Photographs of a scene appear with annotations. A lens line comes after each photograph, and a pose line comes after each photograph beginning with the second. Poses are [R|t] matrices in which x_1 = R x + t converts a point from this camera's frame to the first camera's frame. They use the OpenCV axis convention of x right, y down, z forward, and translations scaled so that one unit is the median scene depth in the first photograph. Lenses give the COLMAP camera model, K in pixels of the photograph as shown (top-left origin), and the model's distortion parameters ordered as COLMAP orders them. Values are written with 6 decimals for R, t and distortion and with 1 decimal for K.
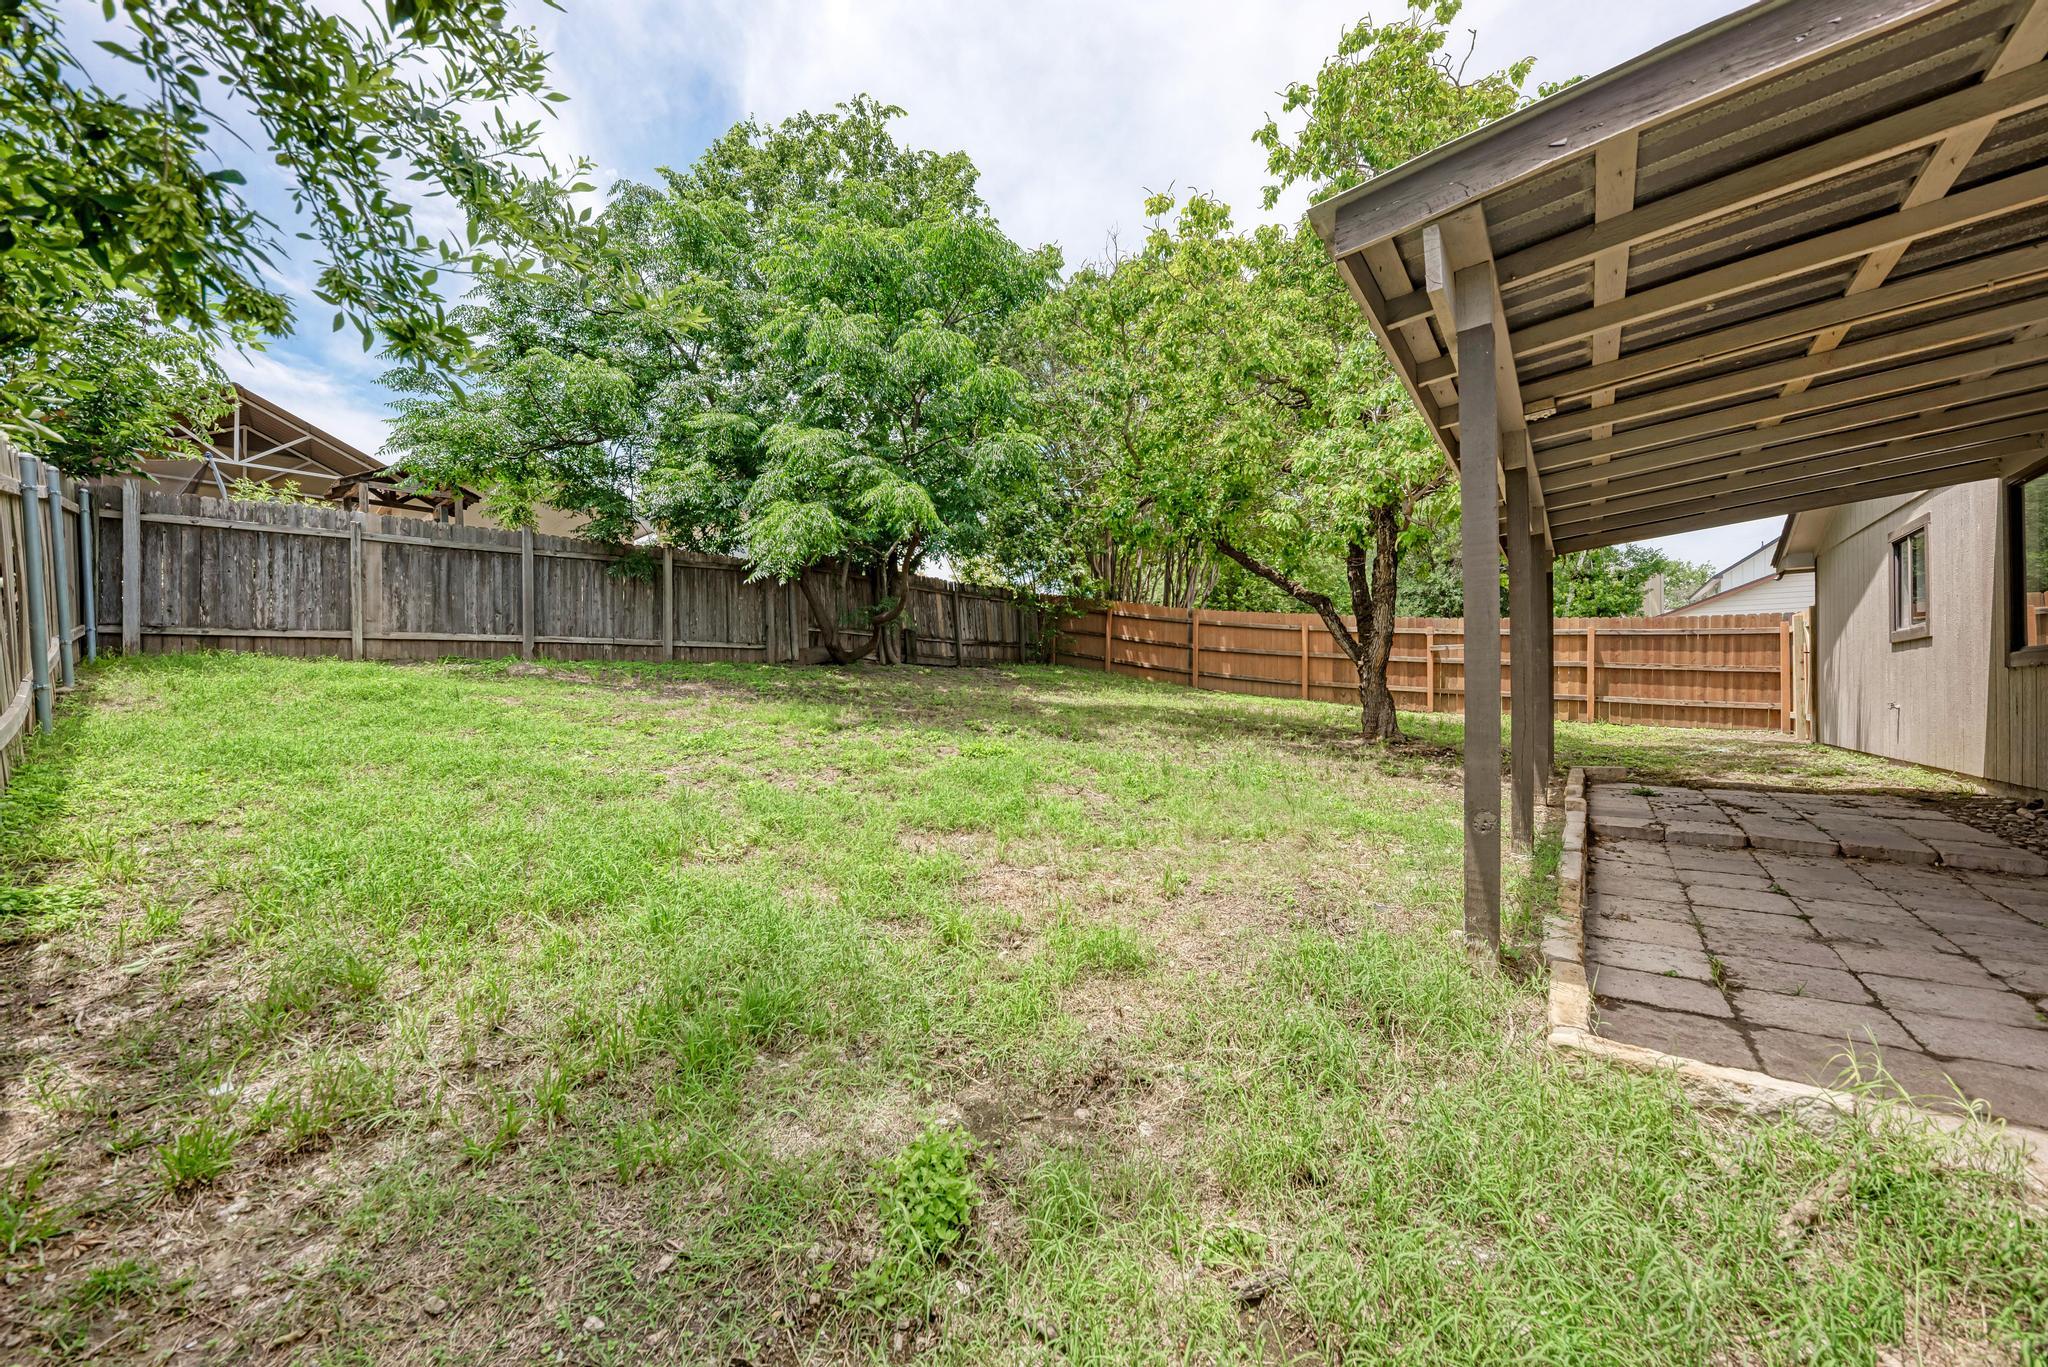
lens RADIAL K [[745.3, 0, 1025.2], [0, 745.3, 697.7], [0, 0, 1]] dist [0.003790, -0.002690]
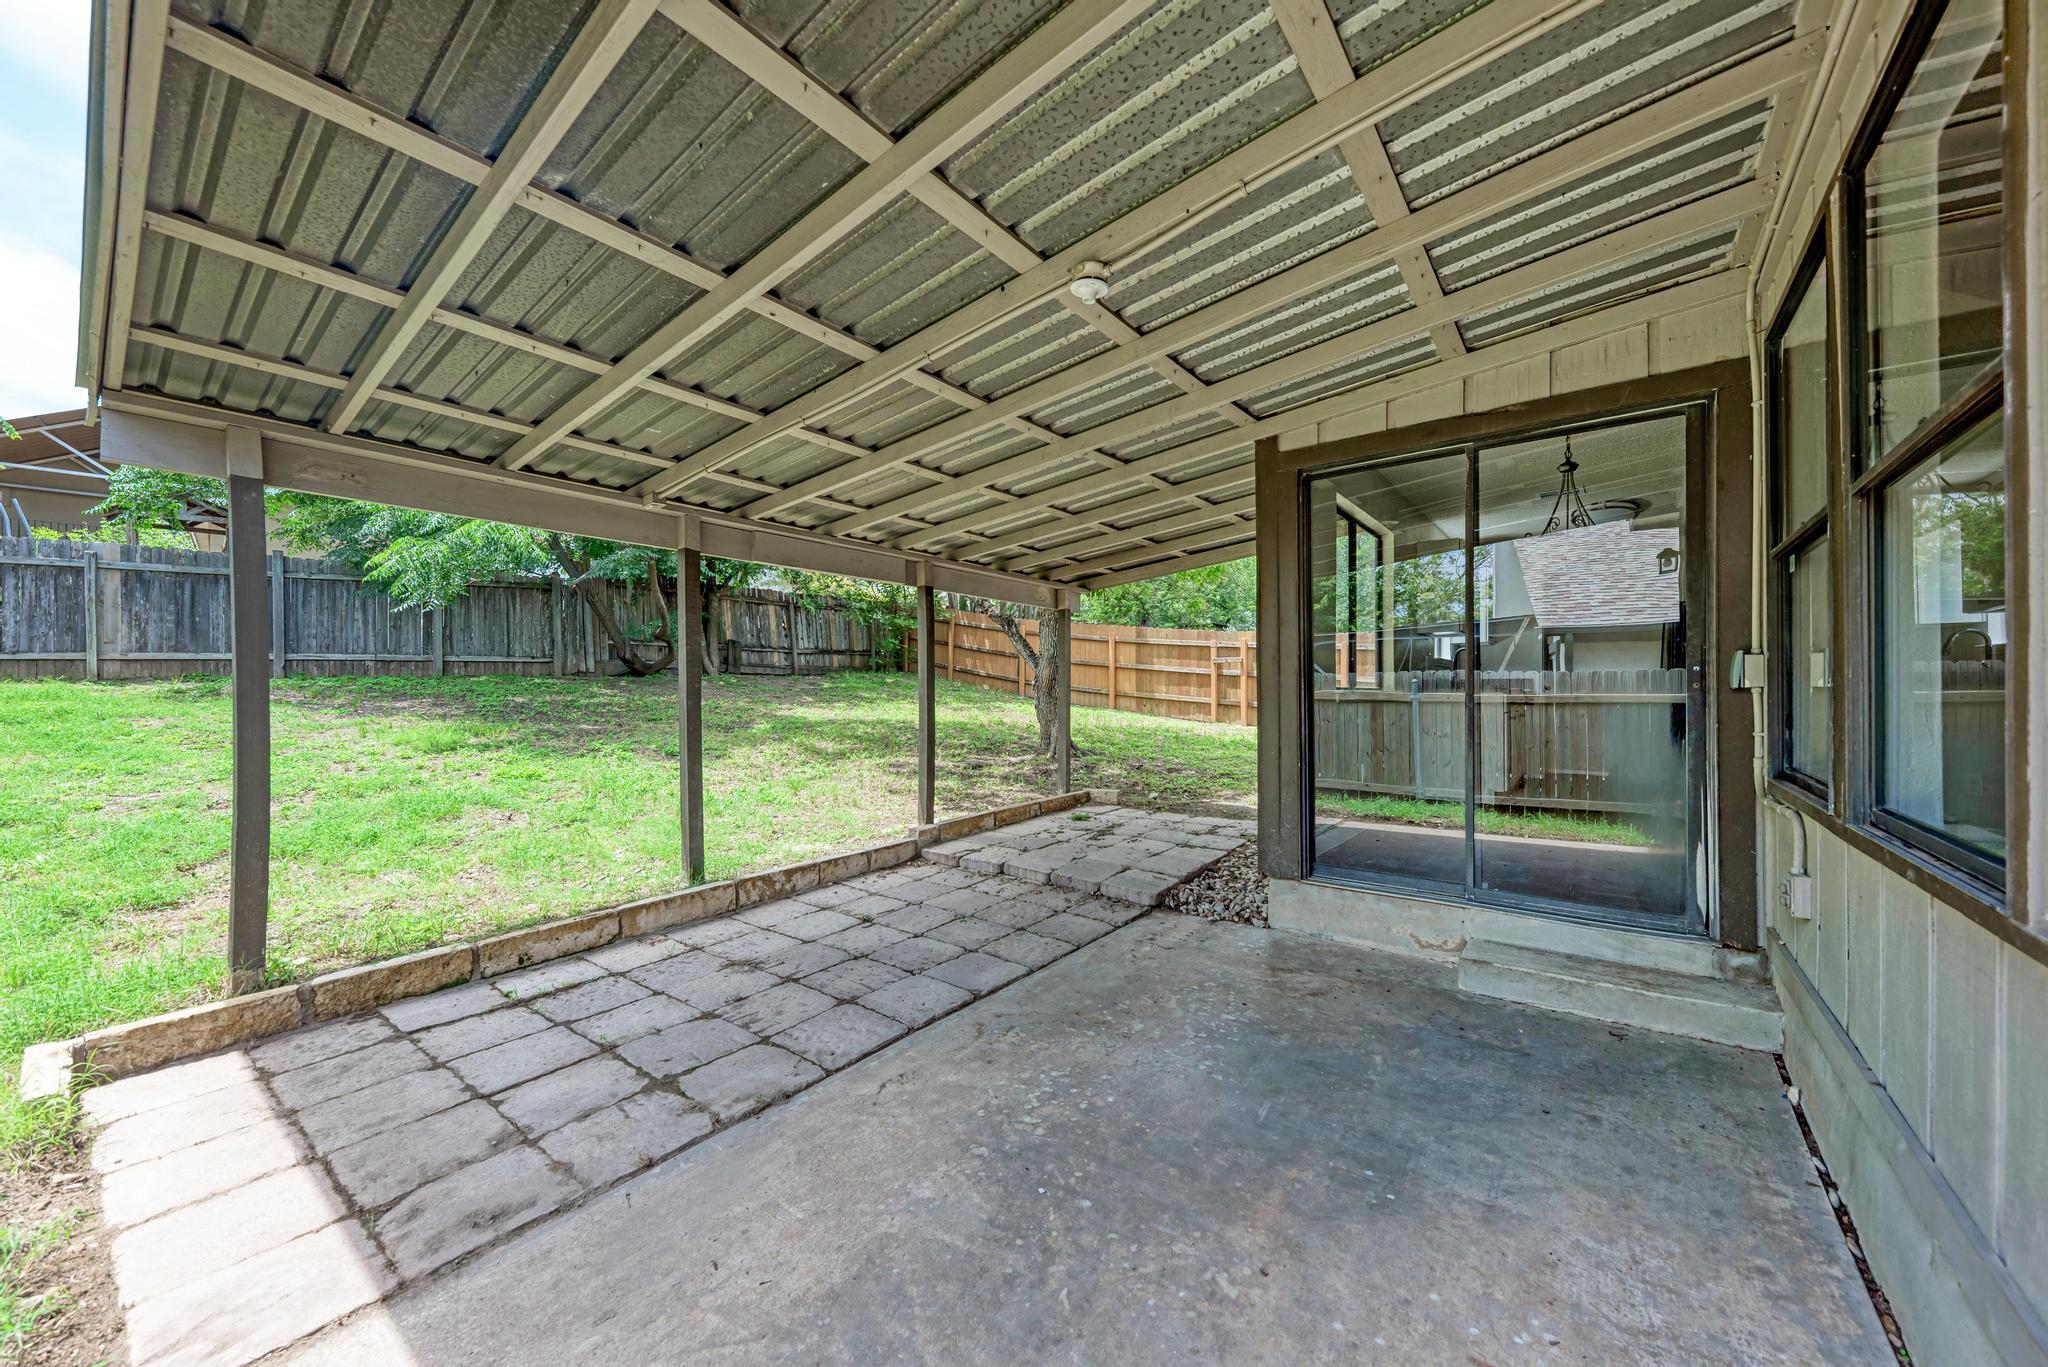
lens RADIAL K [[745.3, 0, 1022.3], [0, 745.3, 687.7], [0, 0, 1]] dist [0.003790, -0.002690]
pose [[0.999858, 0.001690, -0.016754, 0.448247], [-0.001813, 0.999972, -0.007308, -0.031259], [0.016741, 0.007337, 0.999833, -0.052964]]
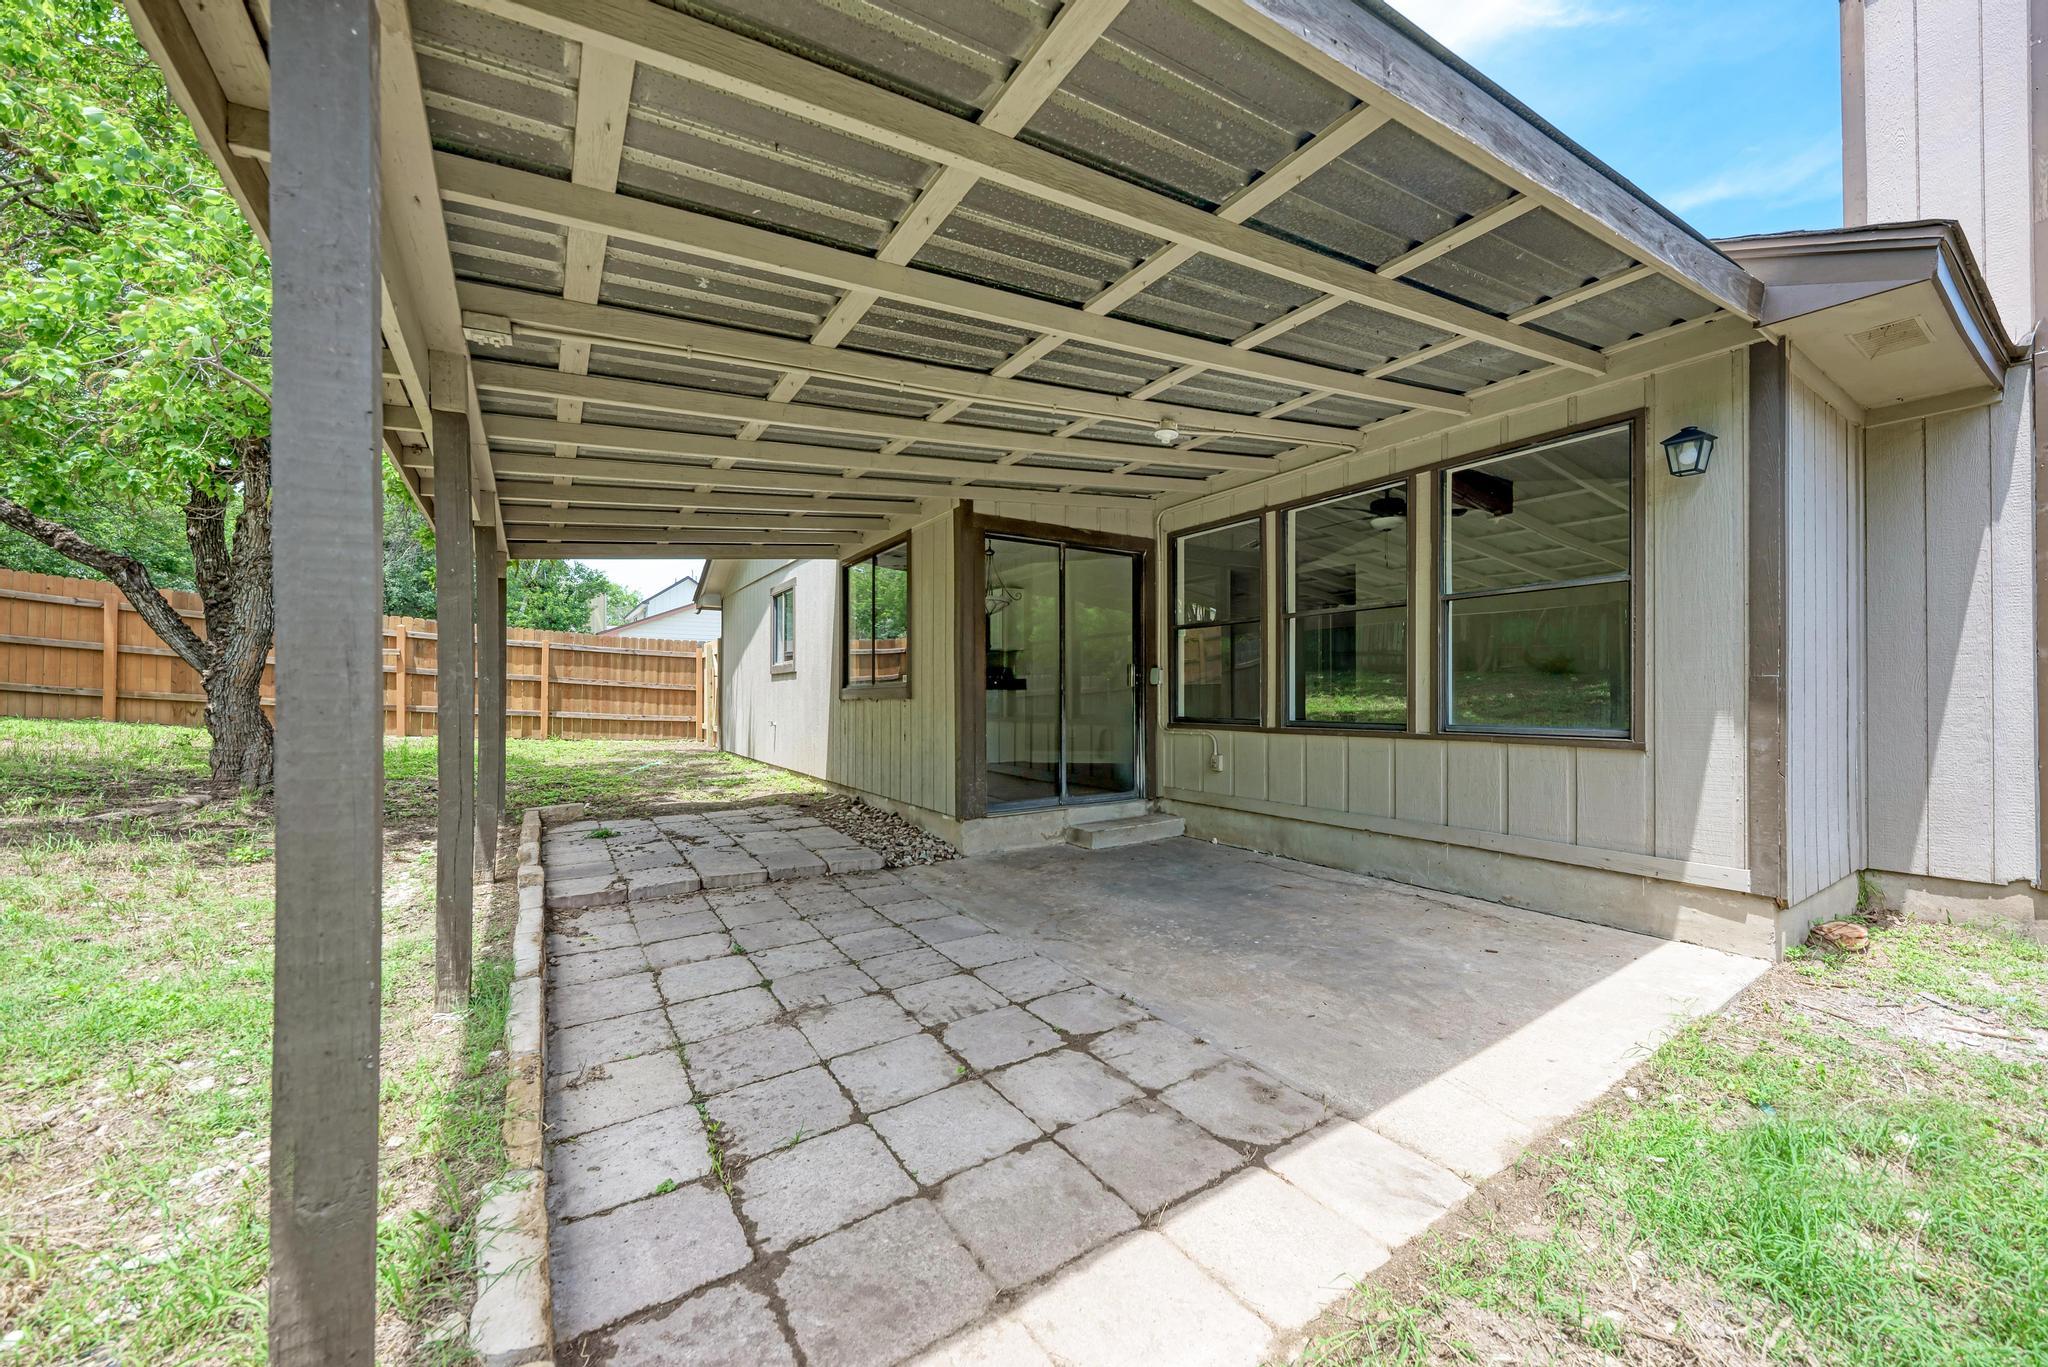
lens RADIAL K [[745.3, 0, 1031.3], [0, 745.3, 682.3], [0, 0, 1]] dist [0.003790, -0.002690]
pose [[0.335090, 0.021454, 0.941942, 0.082838], [0.003033, 0.999711, -0.023849, -0.020649], [-0.942181, 0.010849, 0.334928, 0.115882]]
